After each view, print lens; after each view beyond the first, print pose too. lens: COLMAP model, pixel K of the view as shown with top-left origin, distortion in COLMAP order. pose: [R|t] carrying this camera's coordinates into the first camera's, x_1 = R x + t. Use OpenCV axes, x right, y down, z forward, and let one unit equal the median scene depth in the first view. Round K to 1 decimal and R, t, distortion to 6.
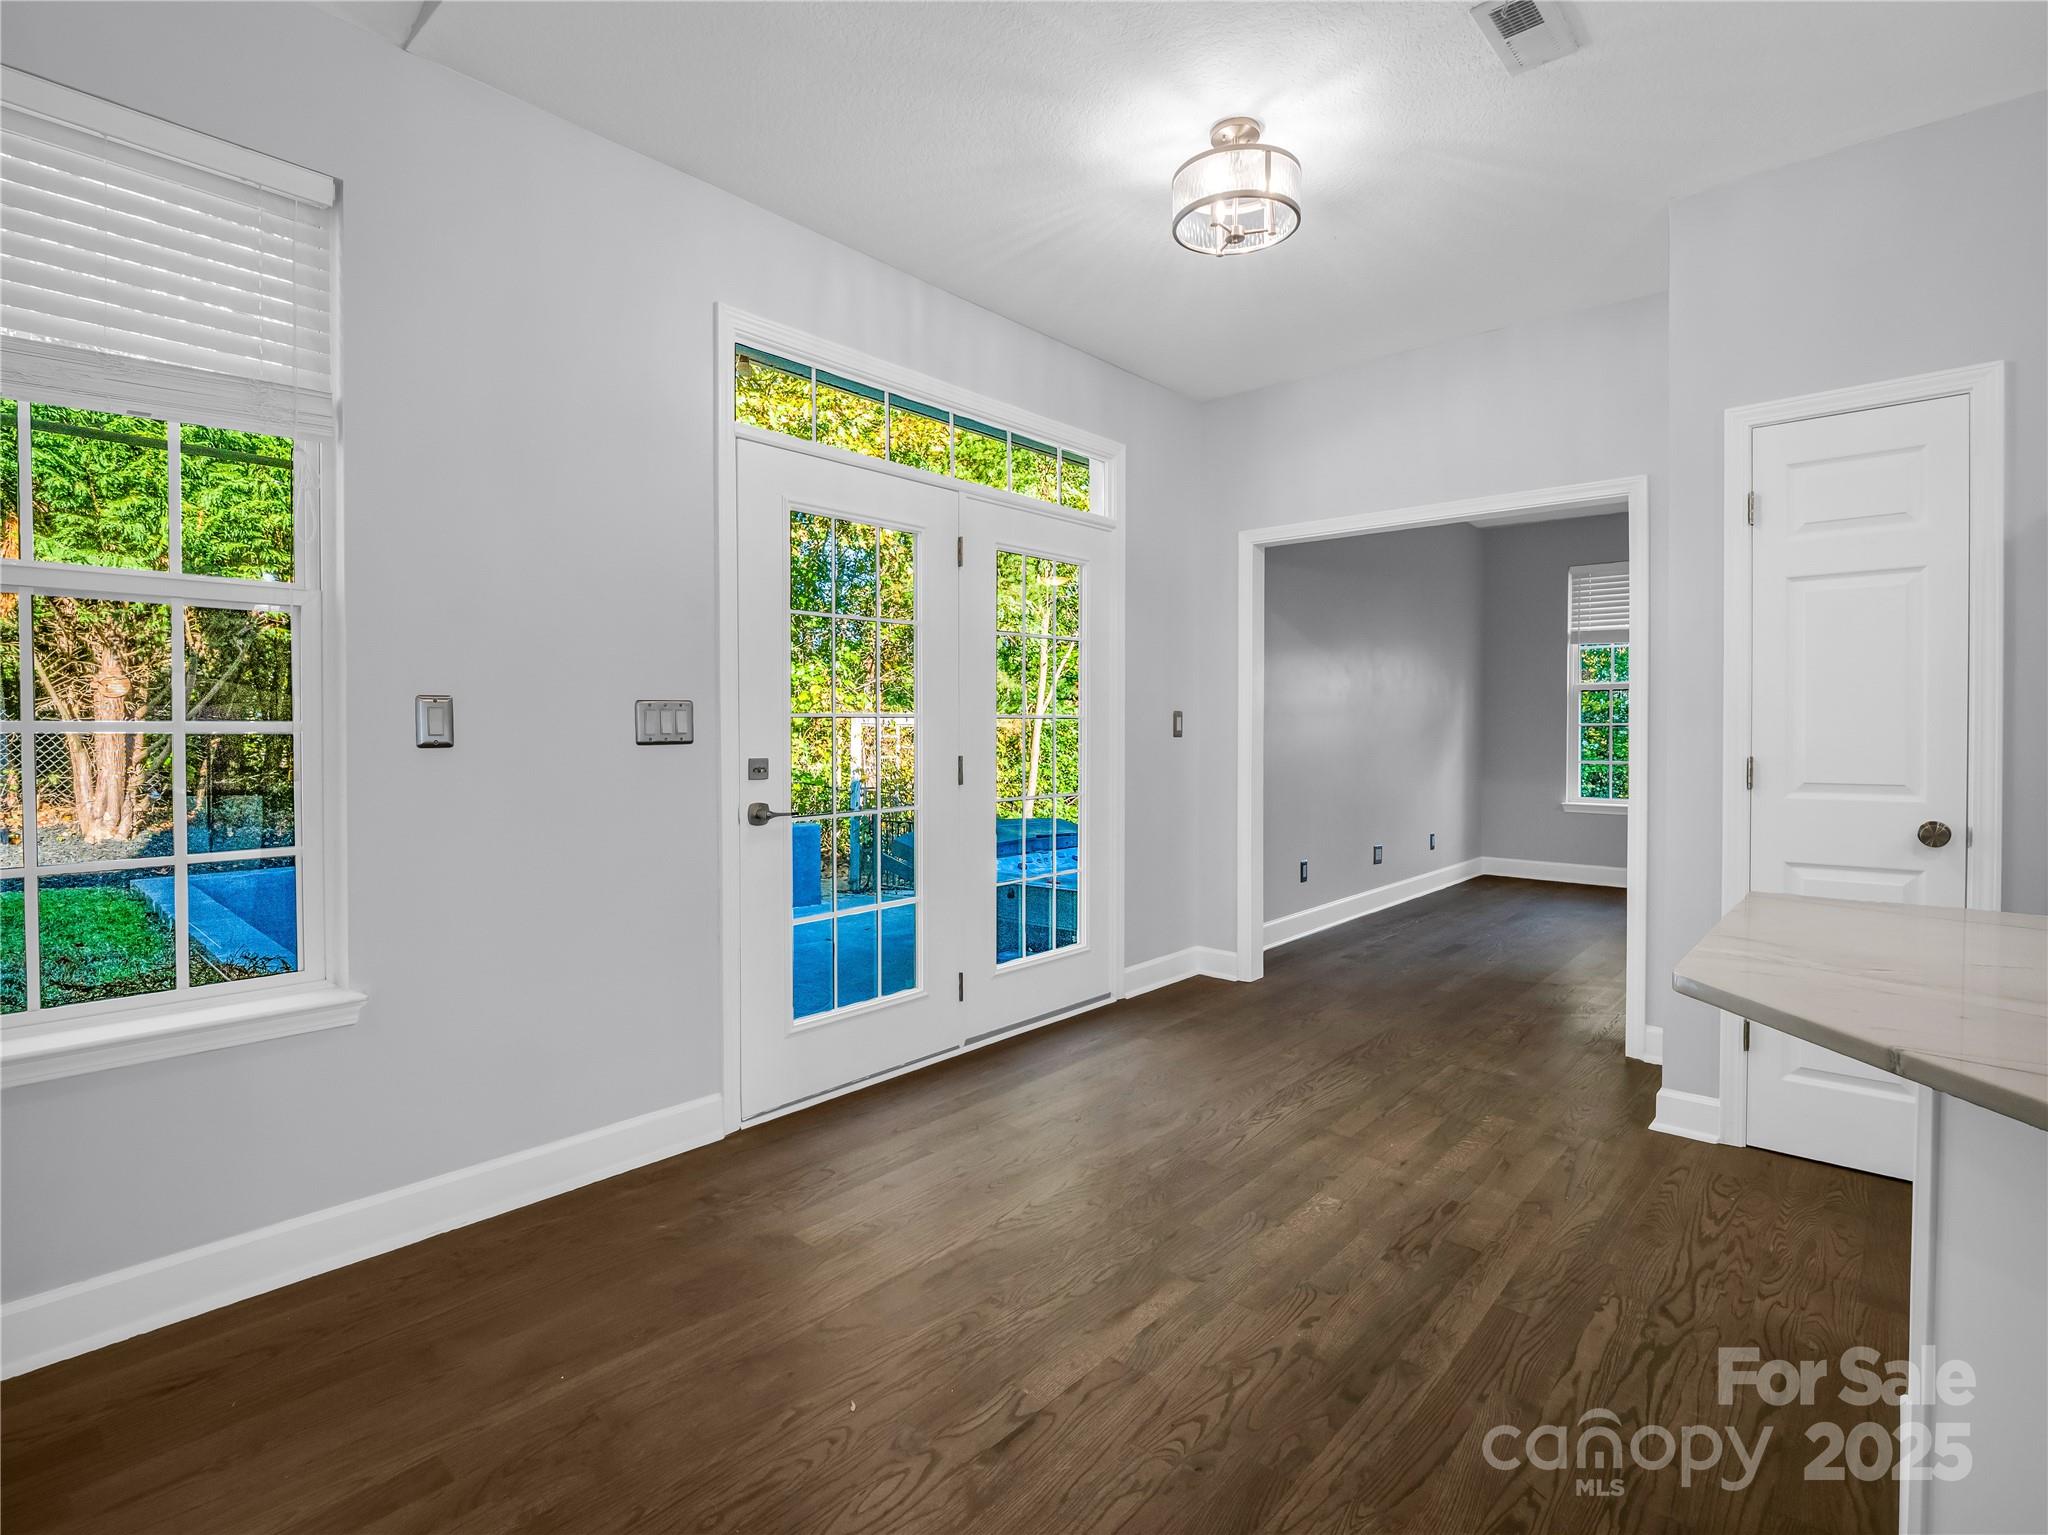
lens RADIAL K [[1017.0, 0, 1024.0], [0, 1017.0, 767.5], [0, 0, 1]] dist [-0.001229, -0.000180]
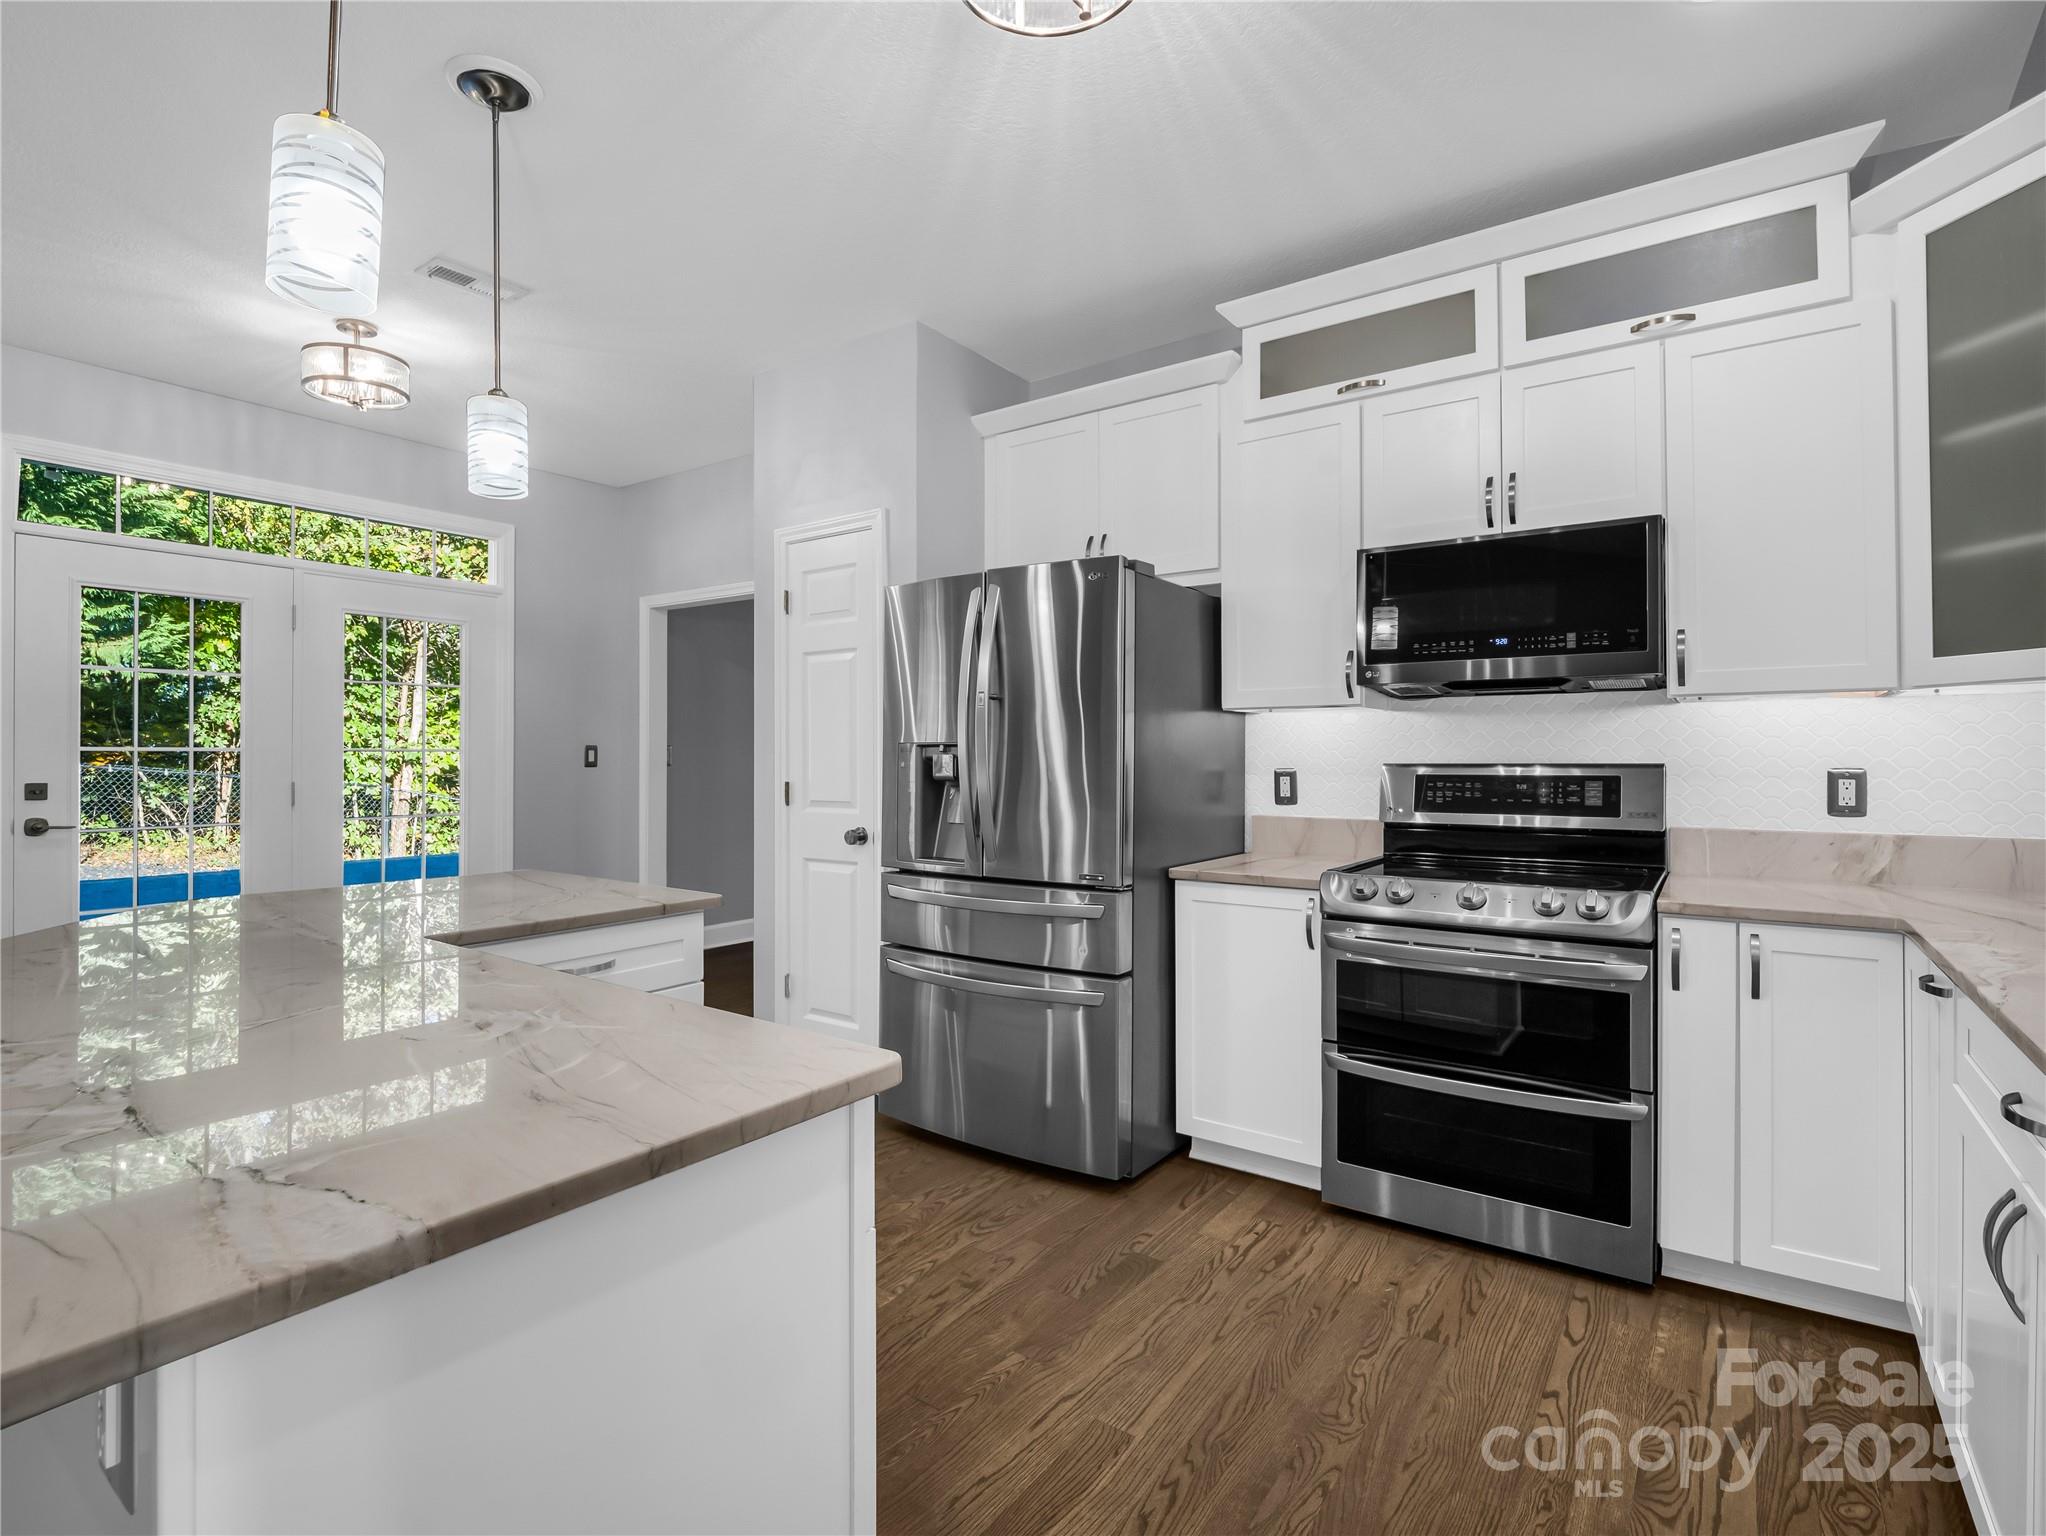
lens RADIAL K [[1018.0, 0, 1013.5], [0, 1018.0, 749.6], [0, 0, 1]] dist [0.002710, -0.010268]
pose [[0.995890, 0.002949, 0.090522, 1.224482], [0.001286, 0.998909, -0.046688, 0.013576], [-0.090561, 0.046613, 0.994799, -0.532035]]
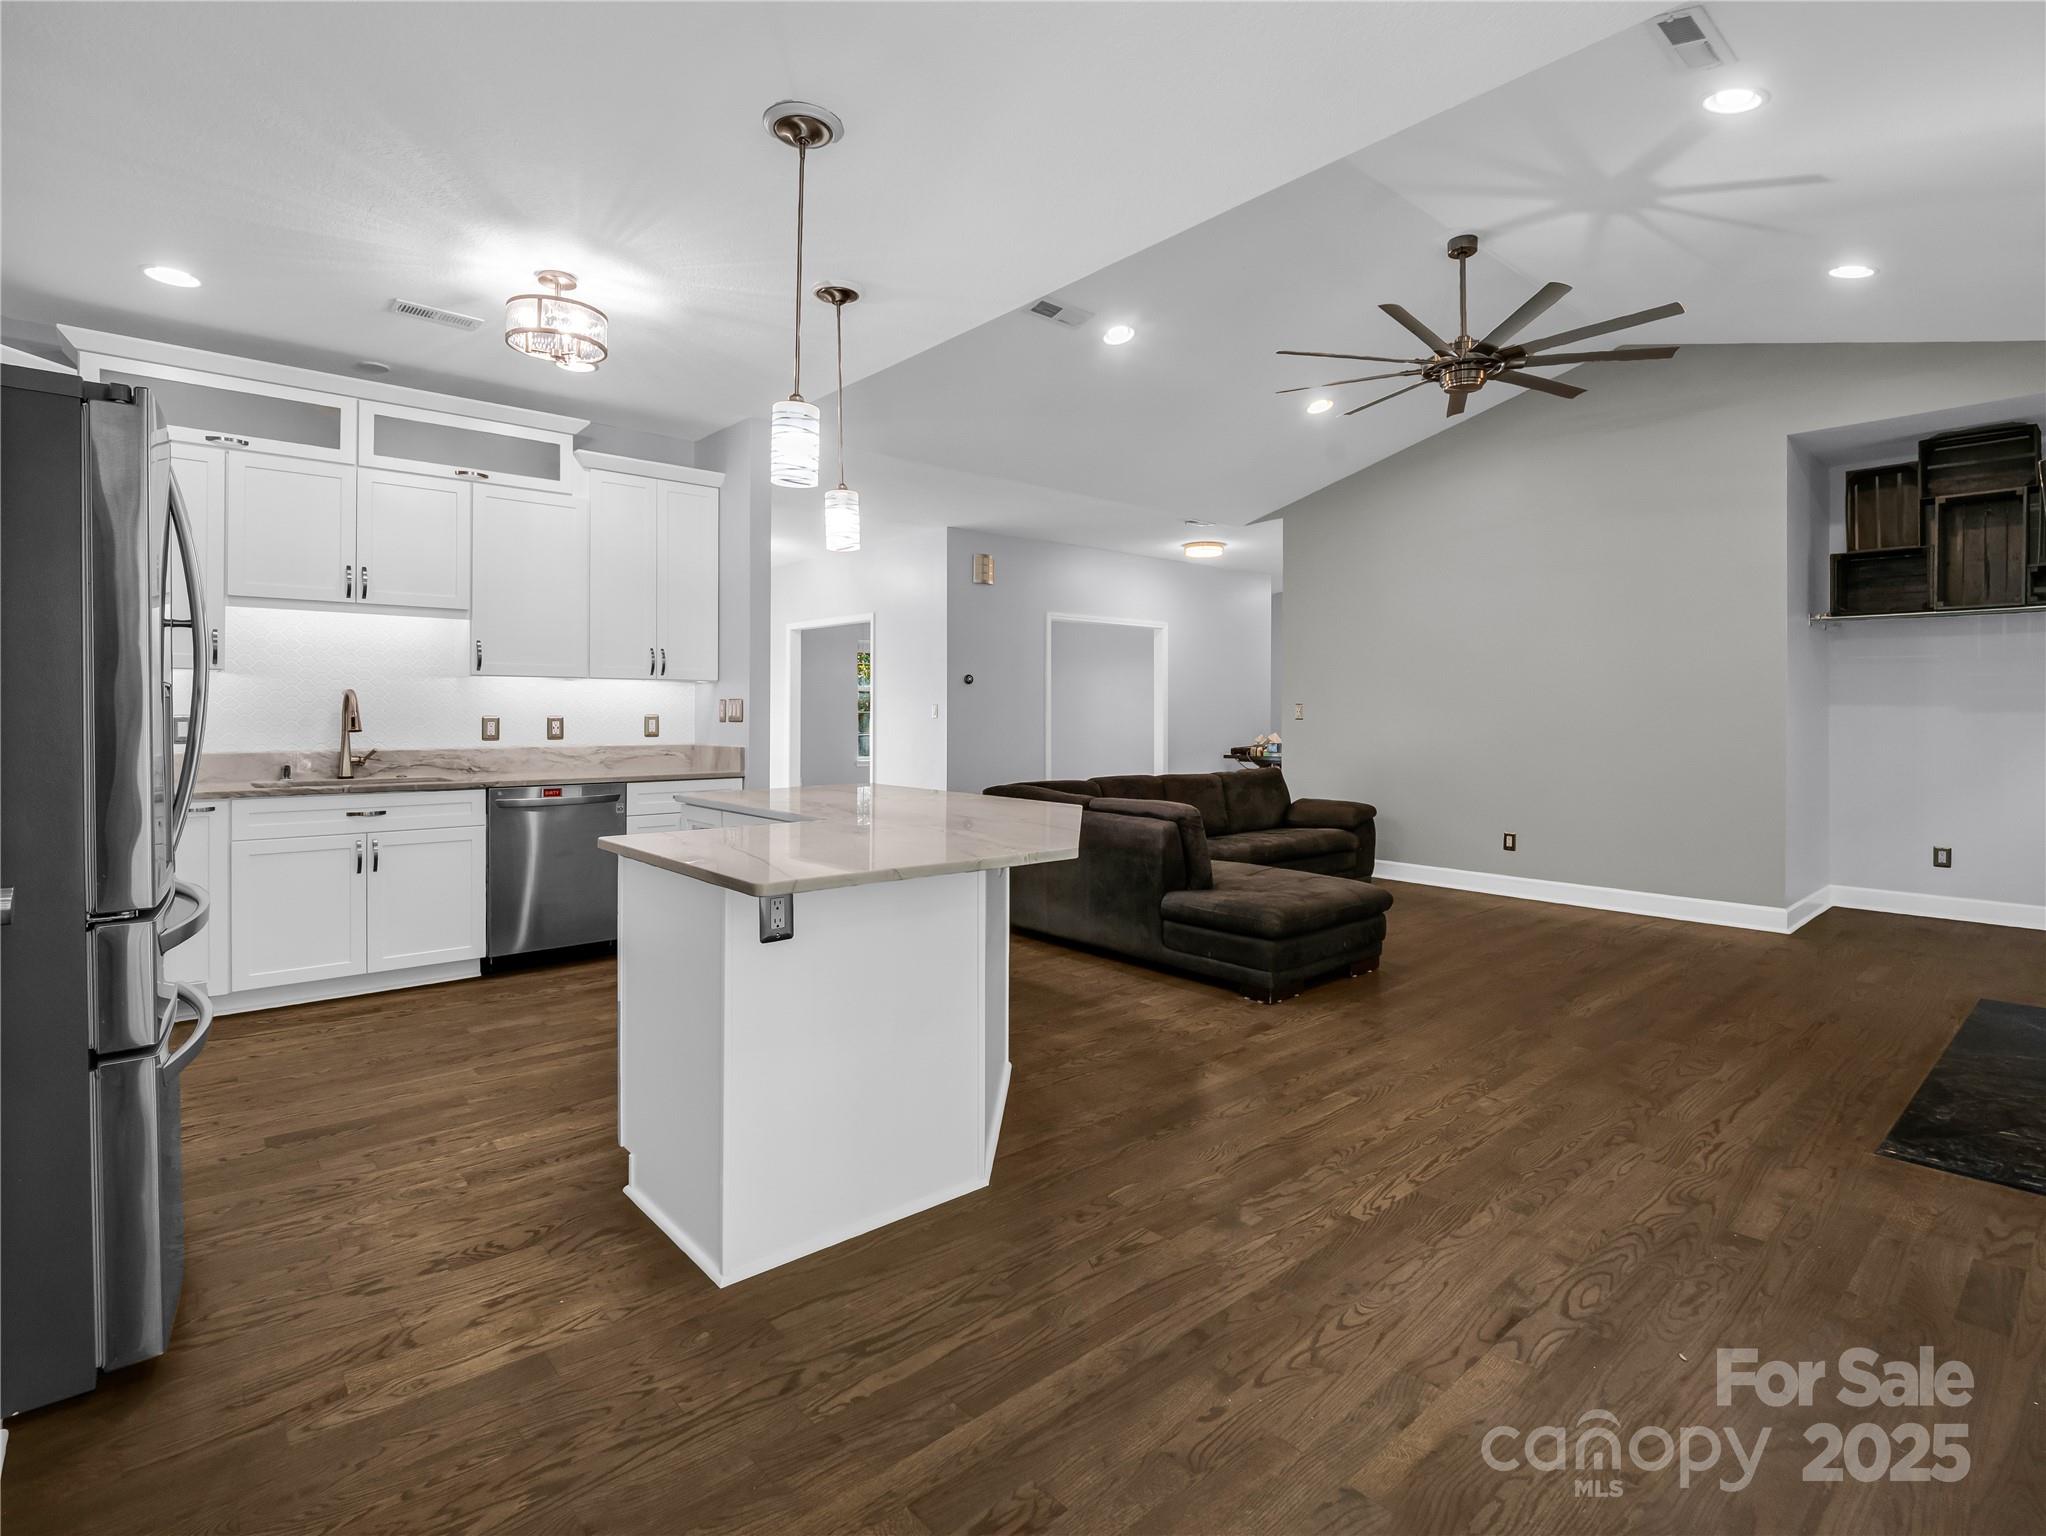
lens RADIAL K [[1018.0, 0, 1013.5], [0, 1018.0, 749.6], [0, 0, 1]] dist [0.002710, -0.010268]
pose [[-0.991746, -0.008790, 0.127916, 0.339761], [-0.000801, 0.998052, 0.062376, -0.060005], [-0.128215, 0.061758, -0.989822, 1.816971]]
